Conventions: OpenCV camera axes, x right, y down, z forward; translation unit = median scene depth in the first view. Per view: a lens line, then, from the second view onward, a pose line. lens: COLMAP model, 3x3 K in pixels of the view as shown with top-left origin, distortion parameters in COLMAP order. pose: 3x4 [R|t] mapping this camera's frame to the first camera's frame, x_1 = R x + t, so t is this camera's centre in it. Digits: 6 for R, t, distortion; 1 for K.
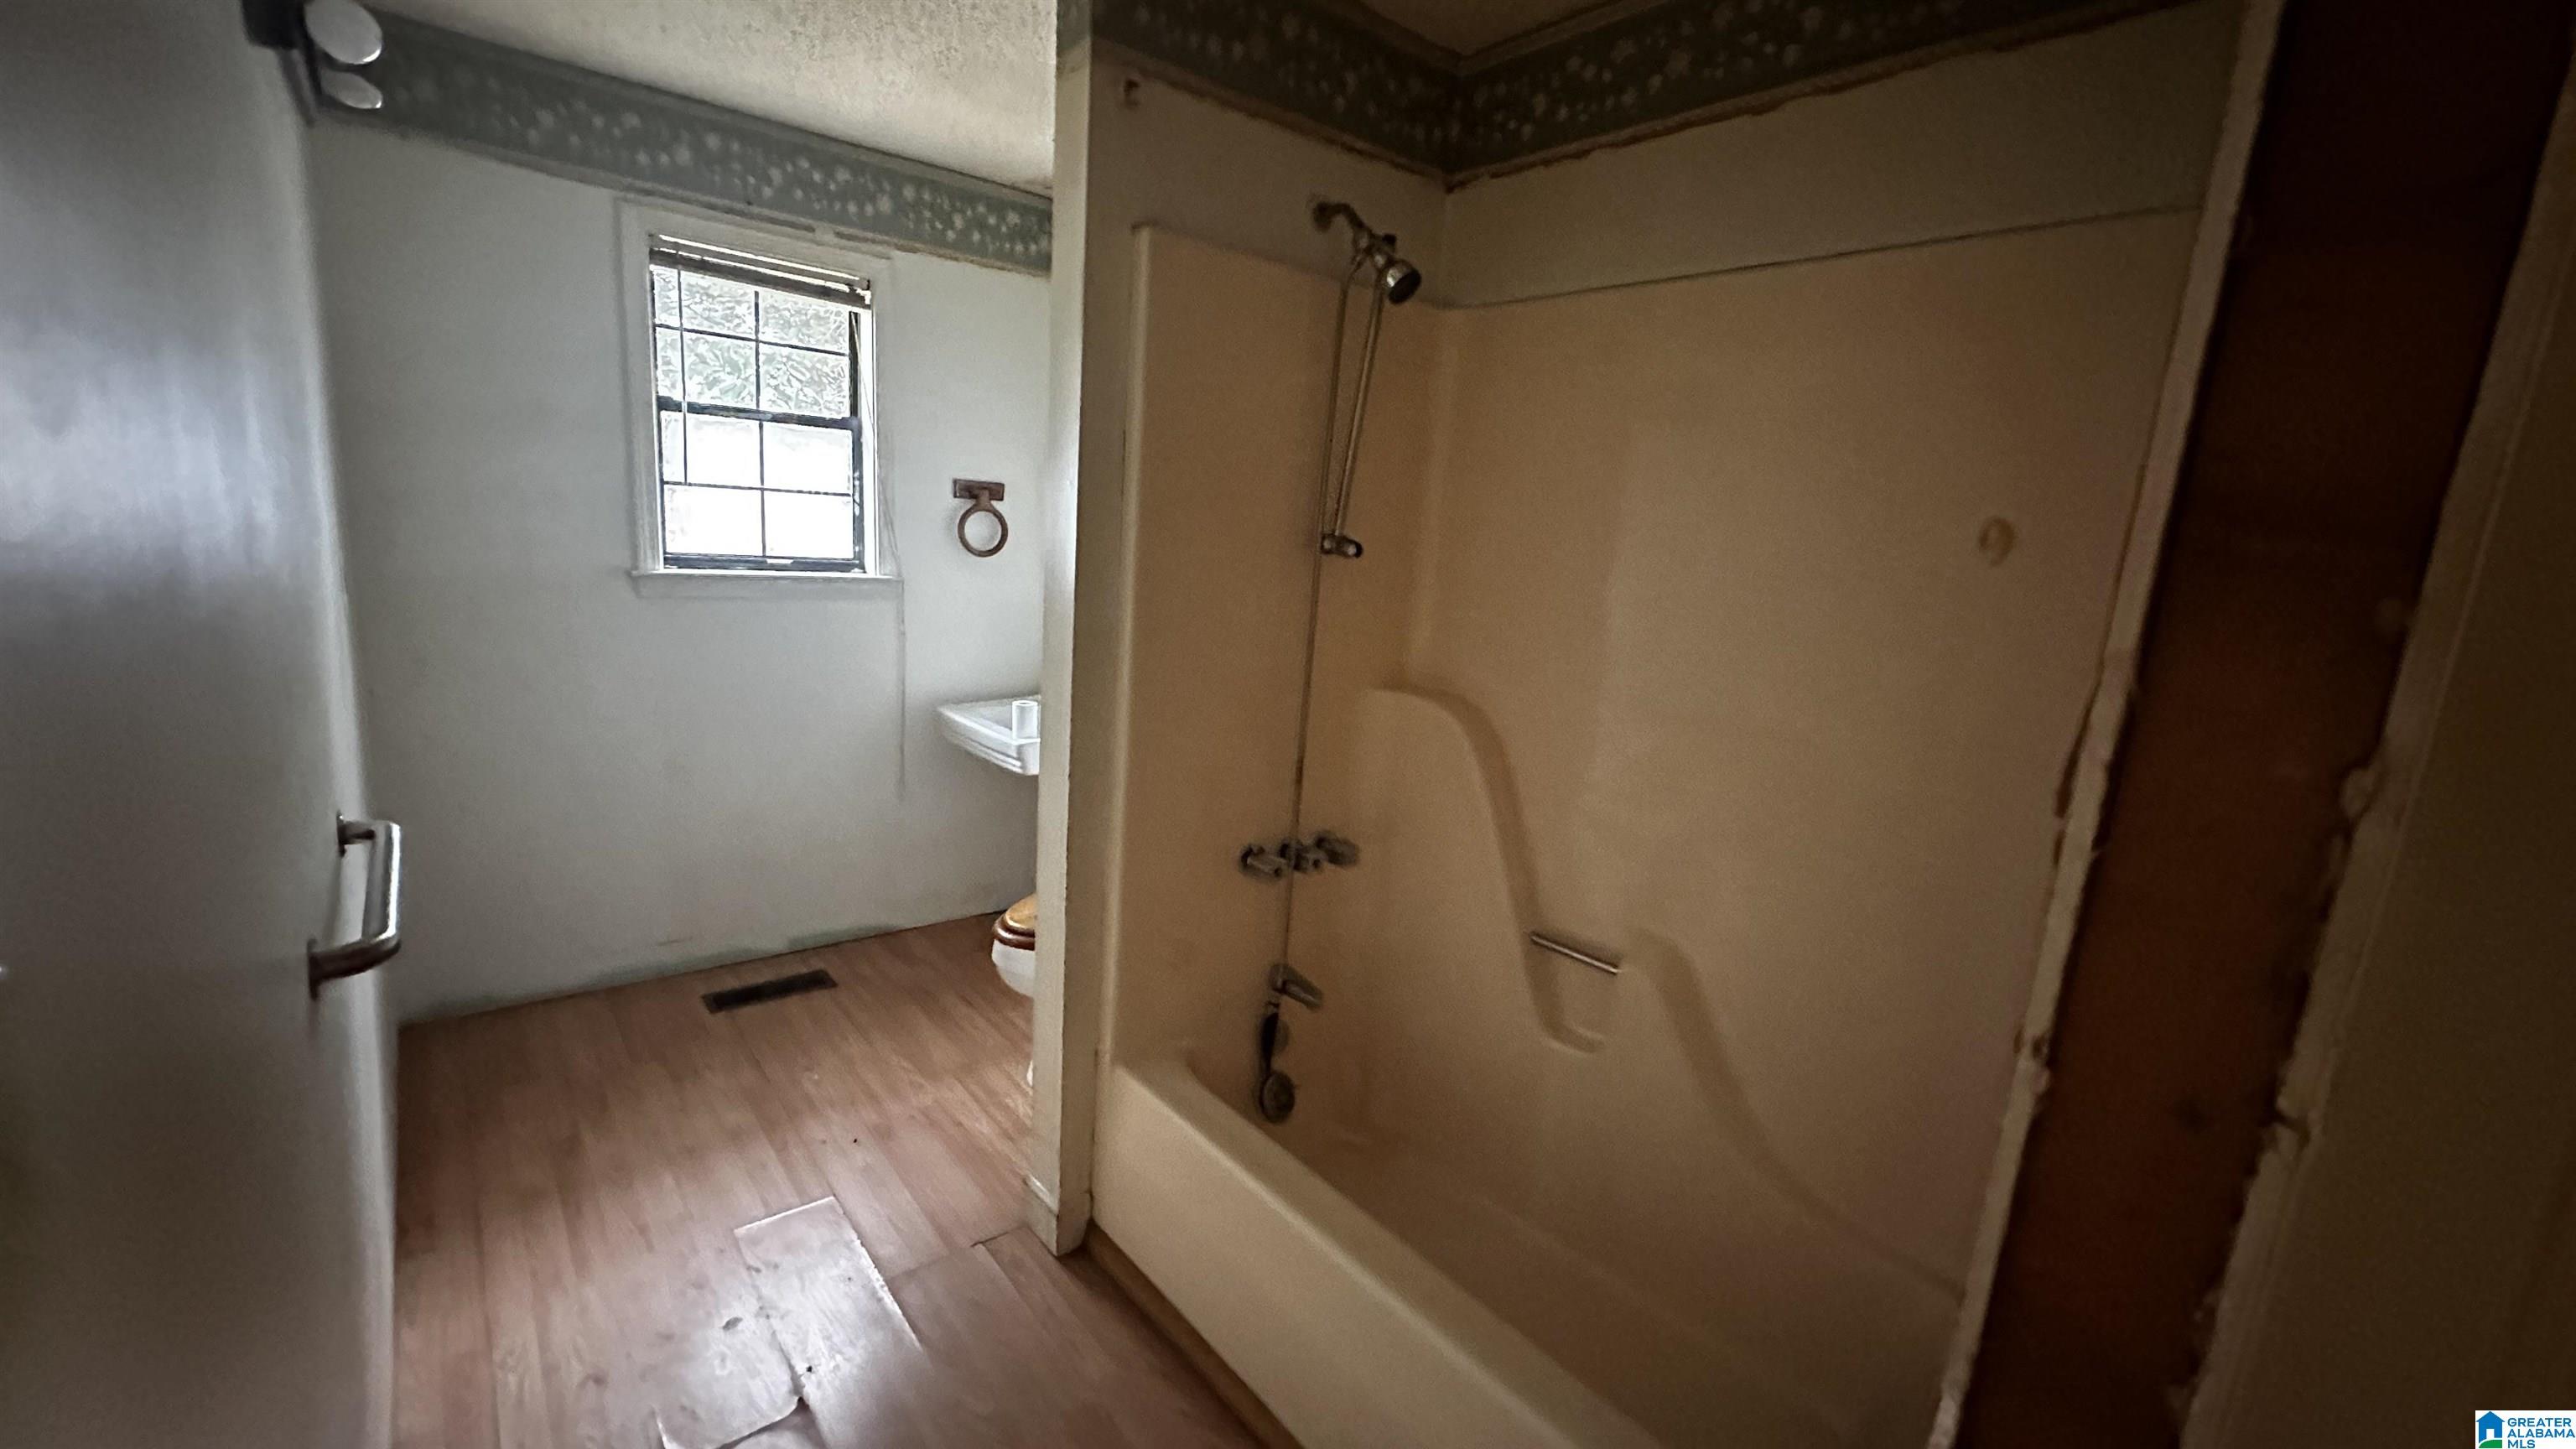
lens RADIAL K [[1026.6, 0, 1267.8], [0, 1026.6, 727.9], [0, 0, 1]] dist [-0.005447, 0.001935]
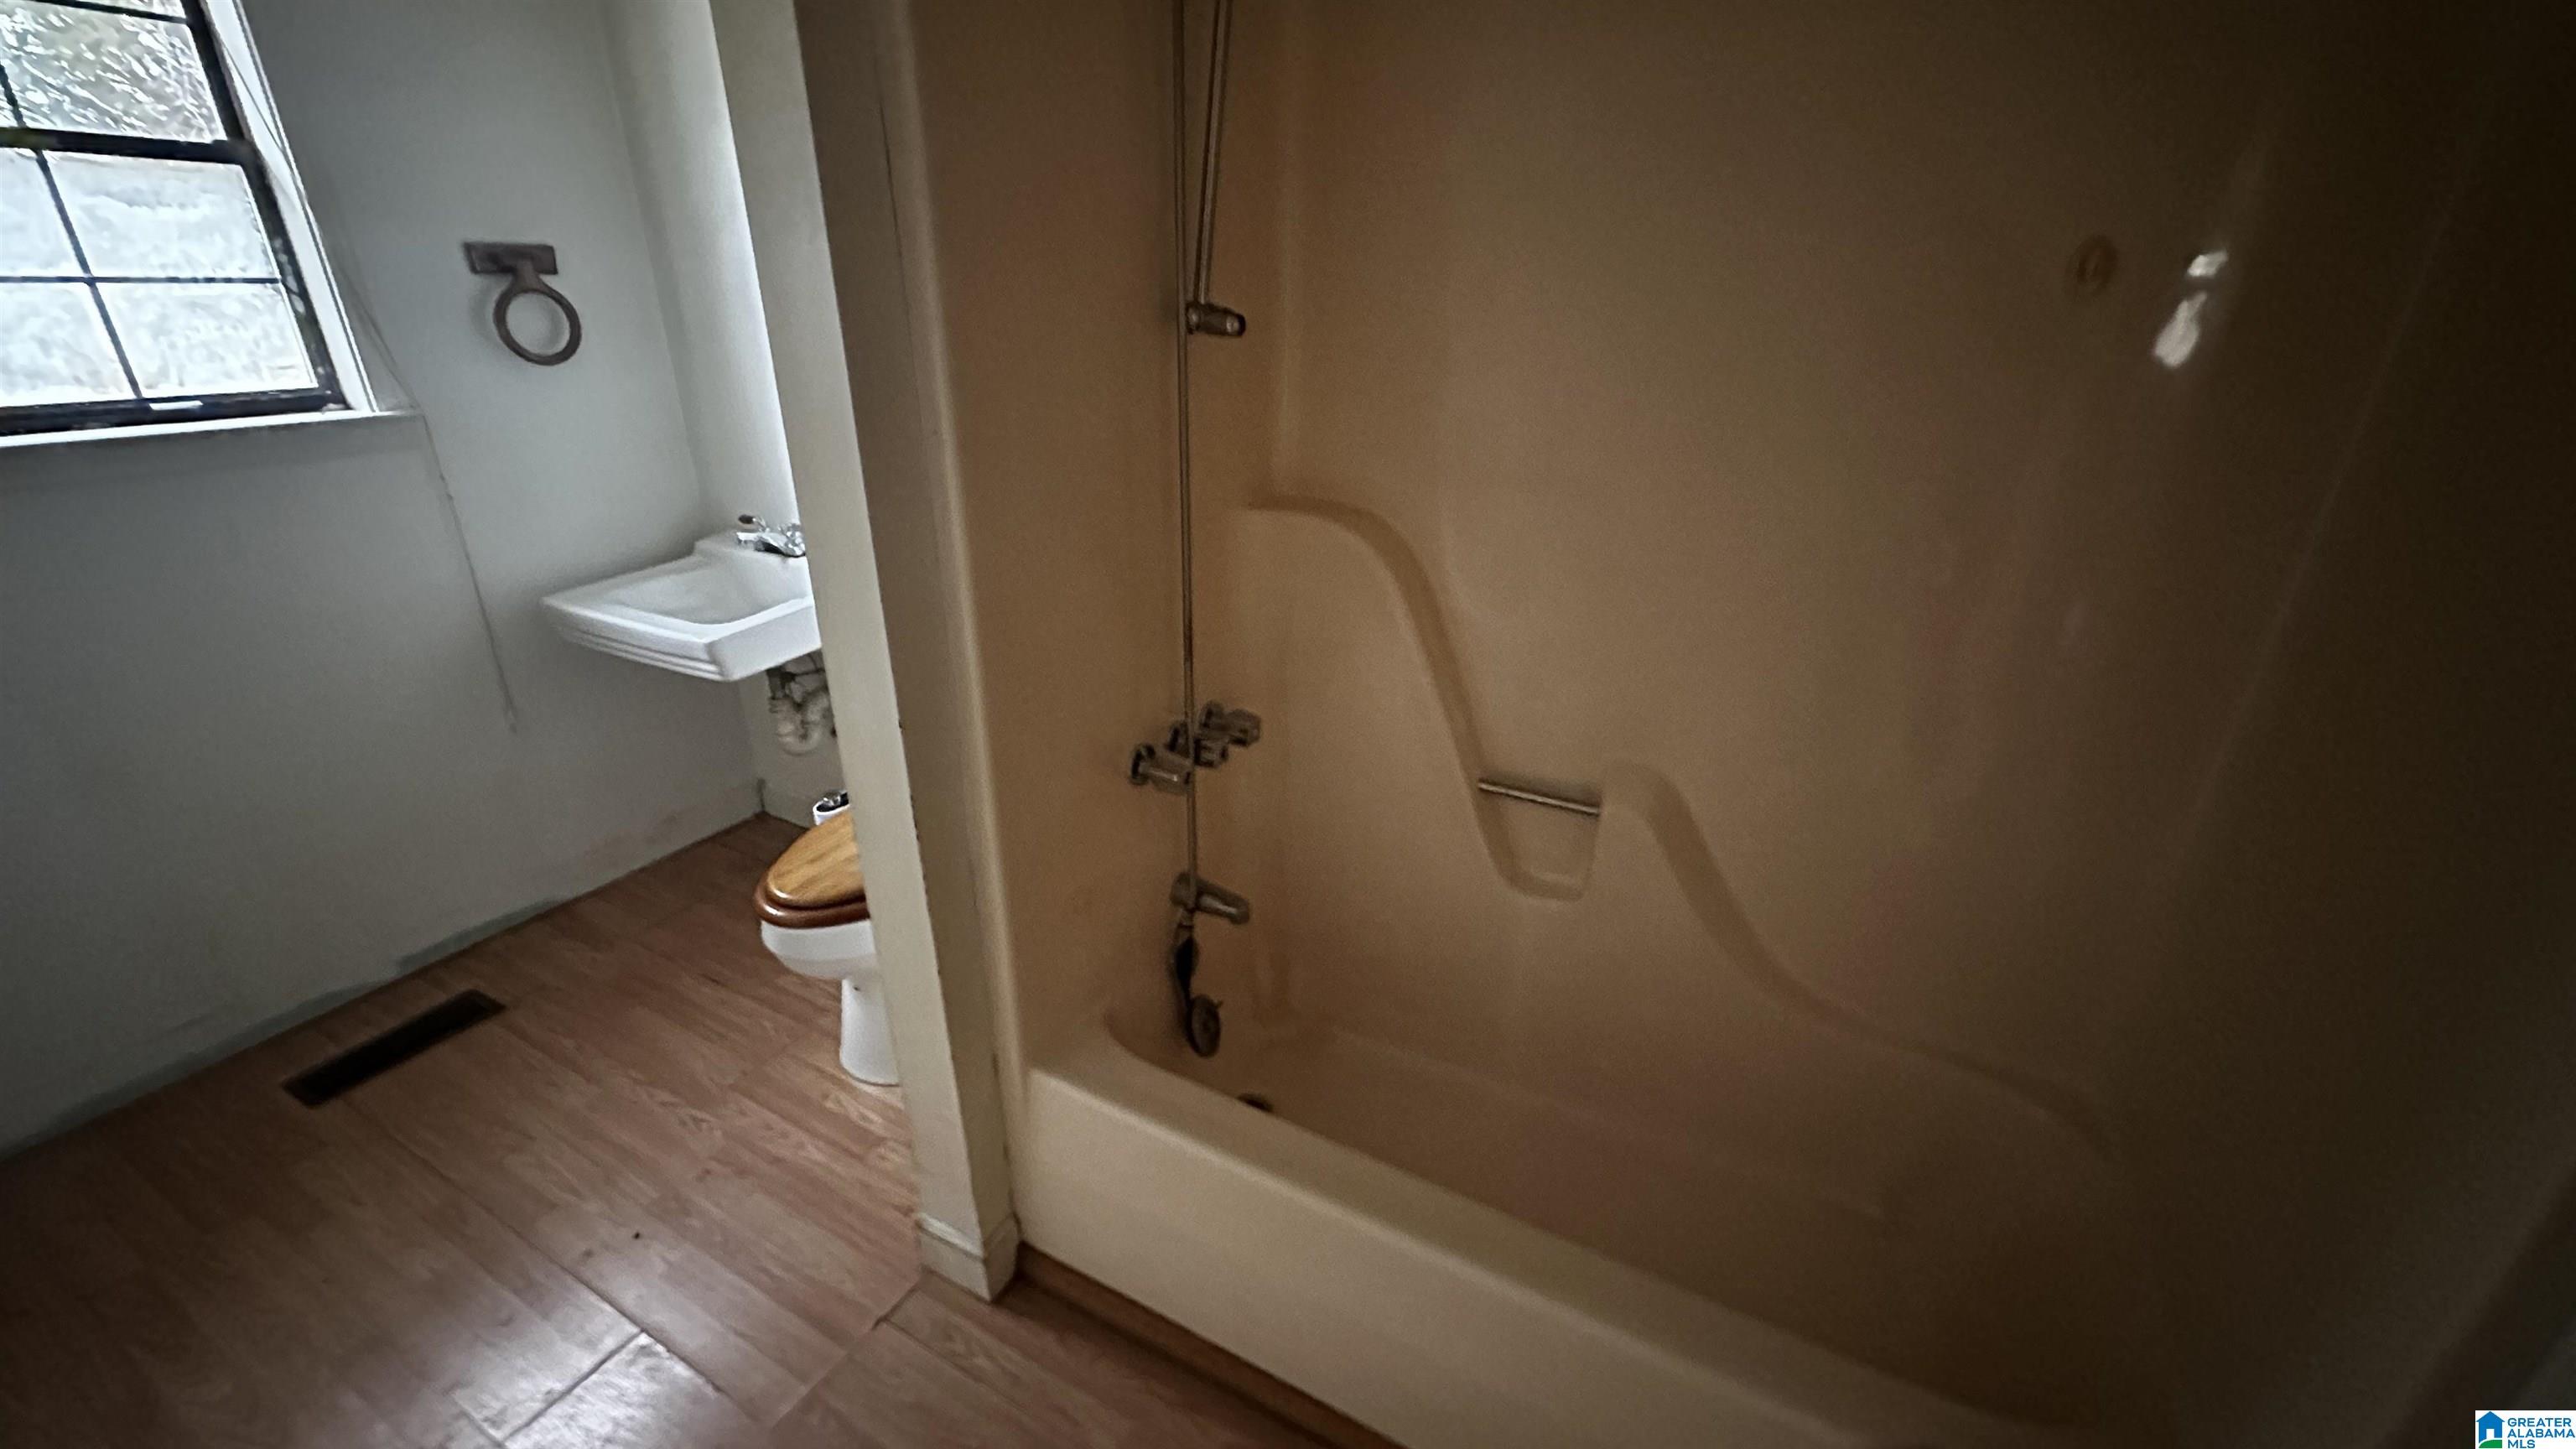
lens RADIAL K [[1026.6, 0, 1279.5], [0, 1026.6, 732.0], [0, 0, 1]] dist [-0.005447, 0.001935]
pose [[0.926549, -0.201445, 0.317689, -0.146339], [0.123329, 0.960523, 0.249370, -0.067092], [-0.355382, -0.191874, 0.914816, 0.255726]]
